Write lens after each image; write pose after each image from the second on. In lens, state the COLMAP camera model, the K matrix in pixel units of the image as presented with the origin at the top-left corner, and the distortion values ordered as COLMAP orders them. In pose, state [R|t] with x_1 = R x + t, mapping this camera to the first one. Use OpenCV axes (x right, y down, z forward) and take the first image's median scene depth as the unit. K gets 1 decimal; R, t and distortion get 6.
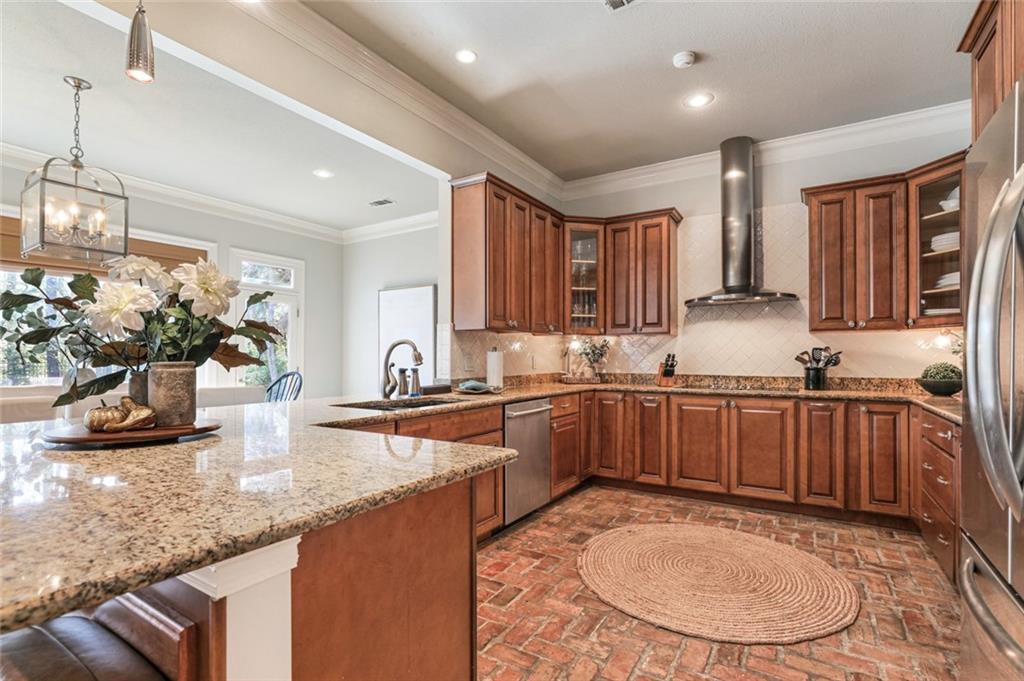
lens RADIAL K [[480.0, 0, 517.0], [0, 480.0, 356.4], [0, 0, 1]] dist [-0.012562, 0.000845]
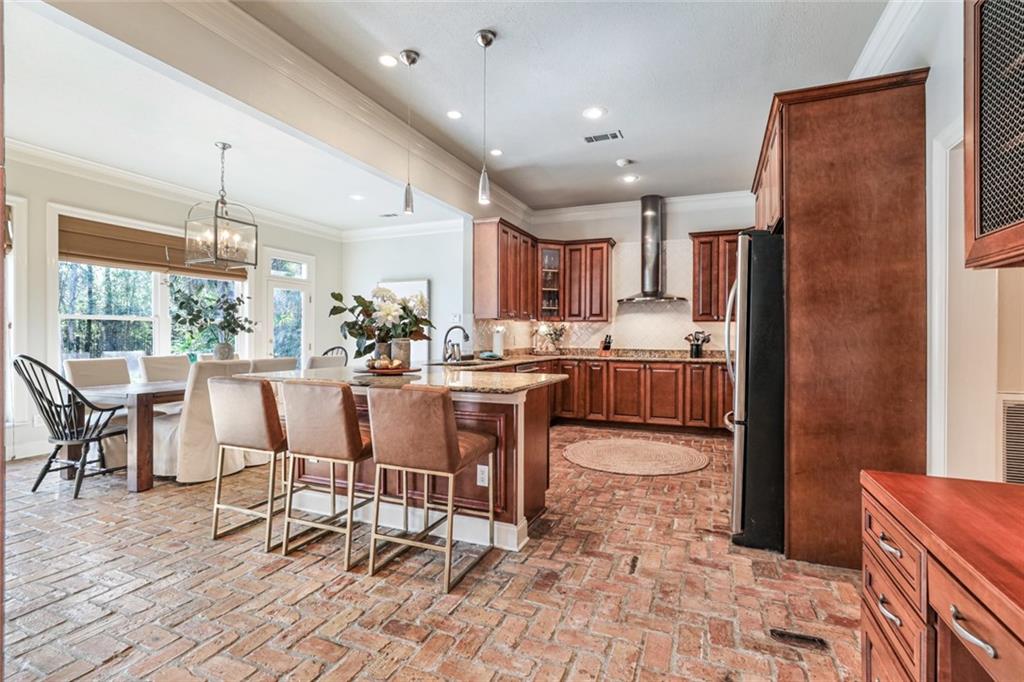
lens RADIAL K [[474.7, 0, 517.9], [0, 474.7, 339.0], [0, 0, 1]] dist [-0.014201, 0.000844]
pose [[0.986622, 0.004436, 0.162963, -0.217826], [-0.005517, 0.999966, 0.006183, -0.000155], [-0.162930, -0.007000, 0.986613, -0.455279]]
